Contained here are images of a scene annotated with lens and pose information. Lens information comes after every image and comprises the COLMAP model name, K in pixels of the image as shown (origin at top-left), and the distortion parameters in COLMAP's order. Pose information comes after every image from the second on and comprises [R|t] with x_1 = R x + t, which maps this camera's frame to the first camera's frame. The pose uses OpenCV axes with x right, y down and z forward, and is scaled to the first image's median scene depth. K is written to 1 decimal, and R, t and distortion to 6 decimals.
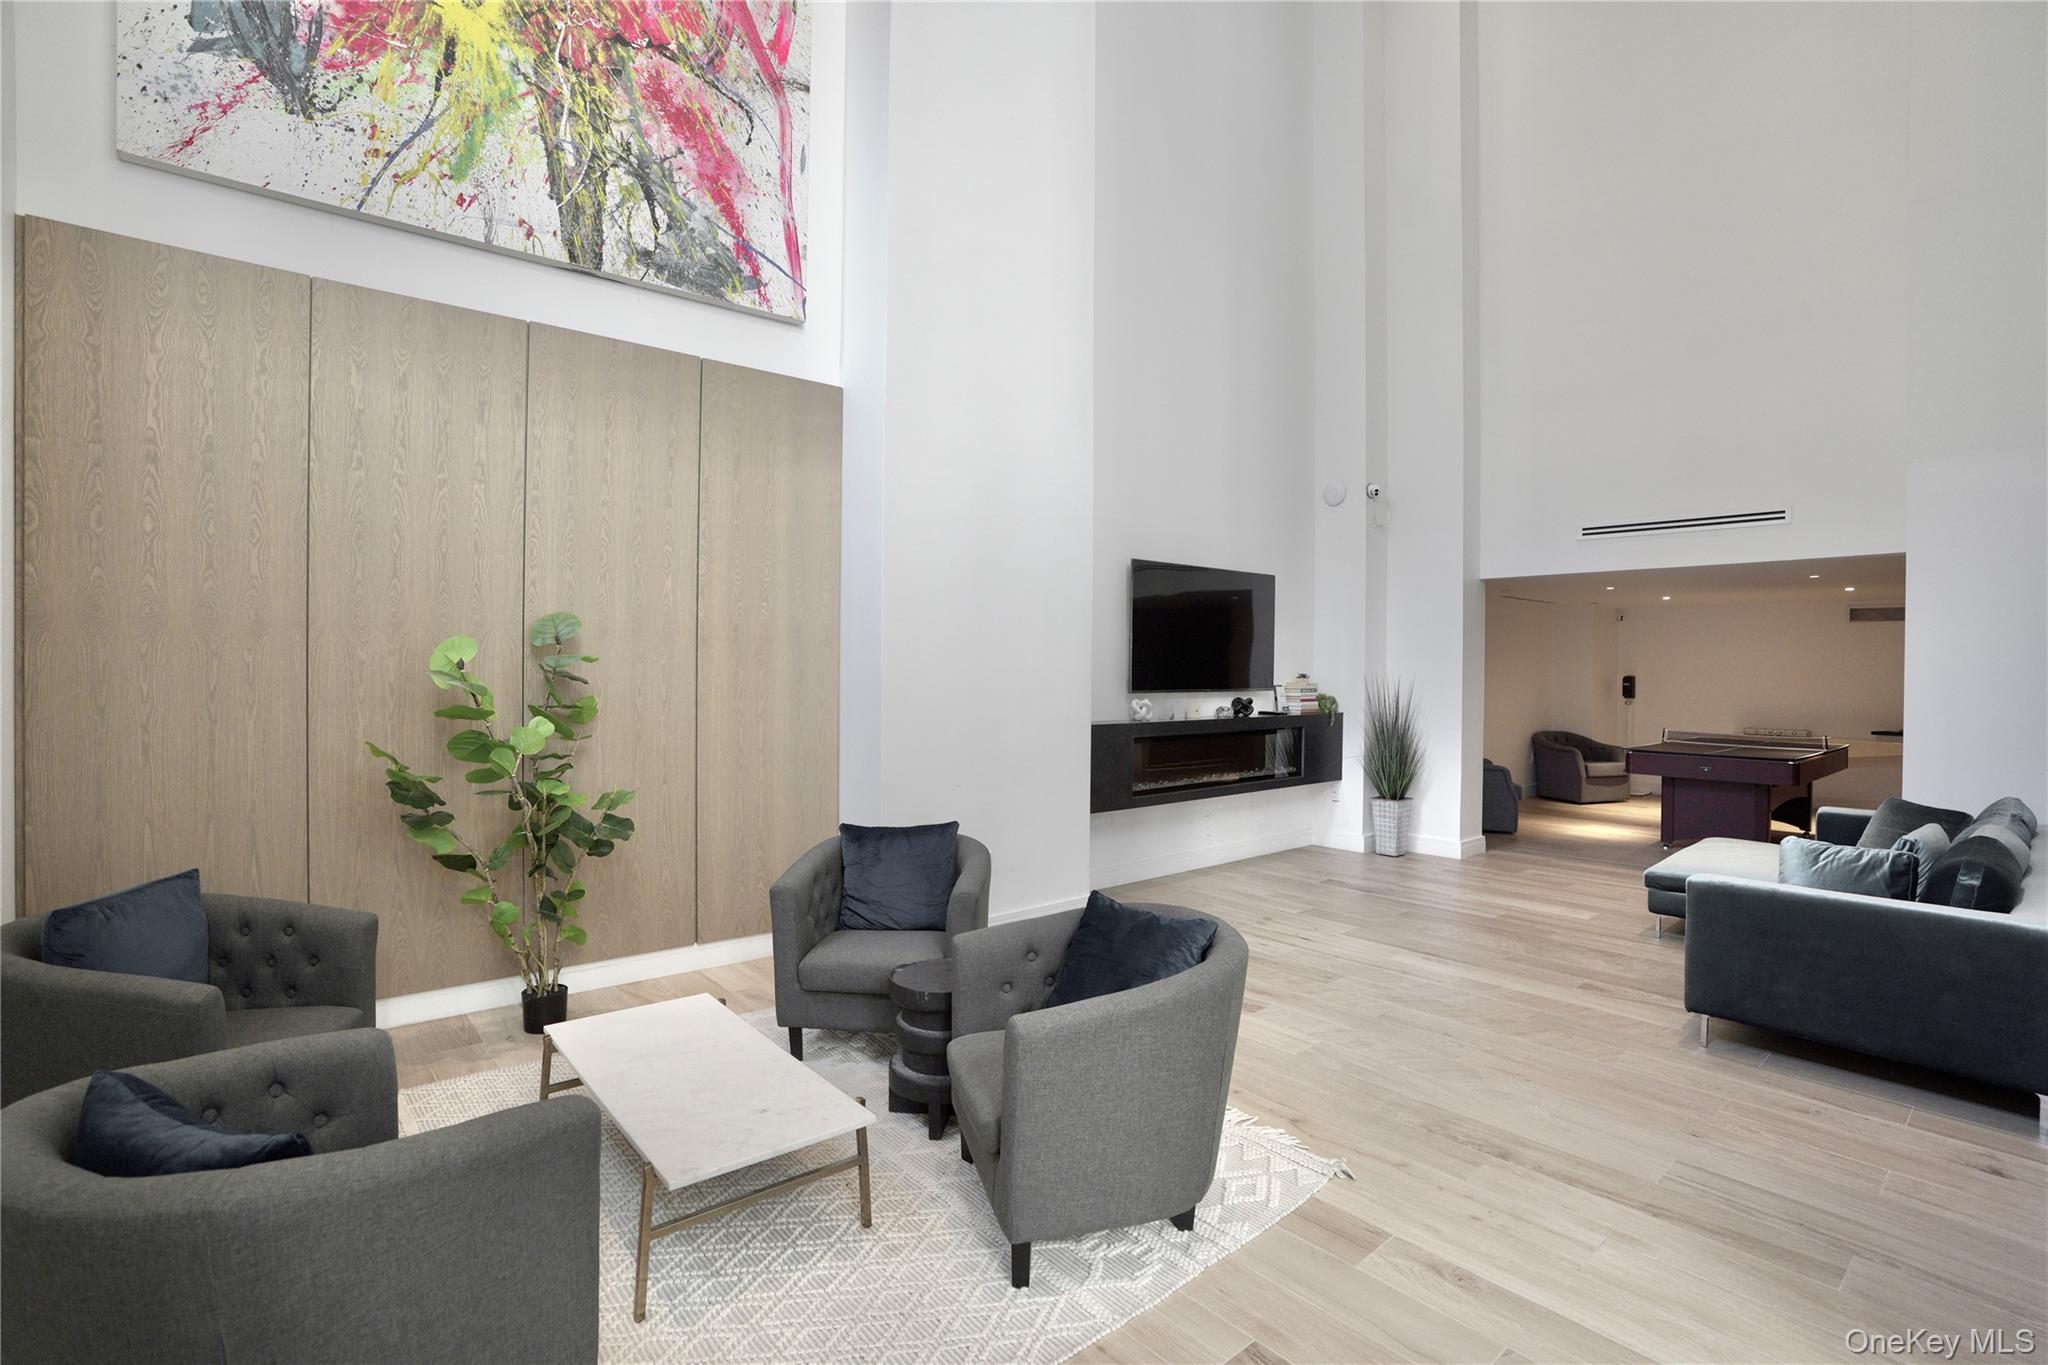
lens RADIAL K [[950.1, 0, 1024.0], [0, 950.1, 682.5], [0, 0, 1]] dist [-0.072603, 0.029279]
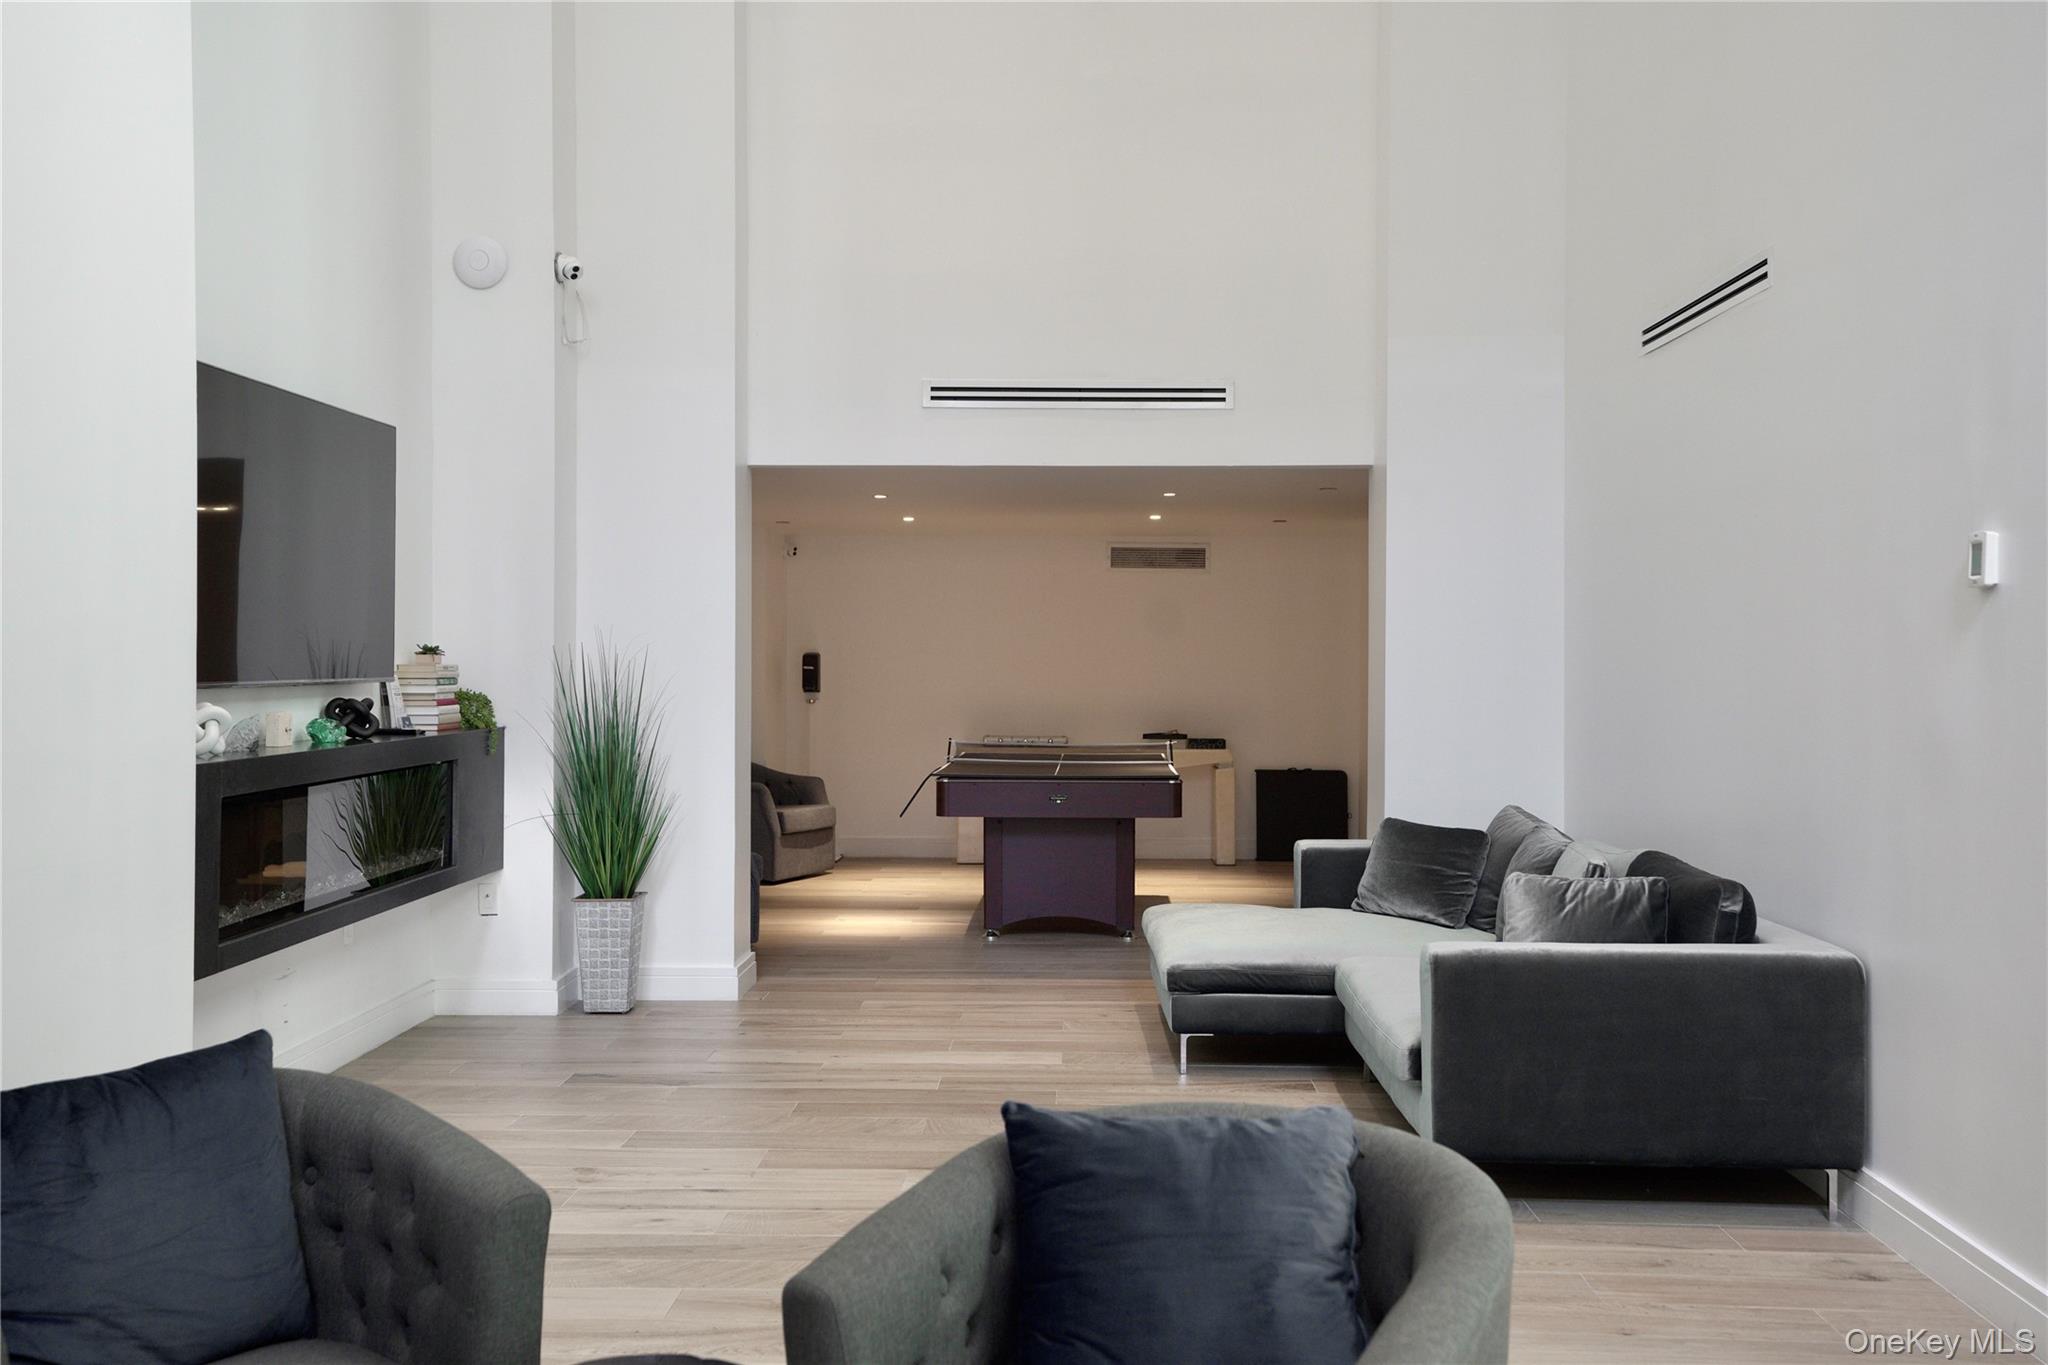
lens RADIAL K [[1960.3, 0, 1024.0], [0, 1960.3, 682.5], [0, 0, 1]] dist [0.017682, 0.107494]
pose [[0.663447, -0.013727, 0.748097, -0.234920], [0.012843, 0.999893, 0.006958, 0.006127], [-0.748113, 0.004992, 0.663553, 0.148712]]
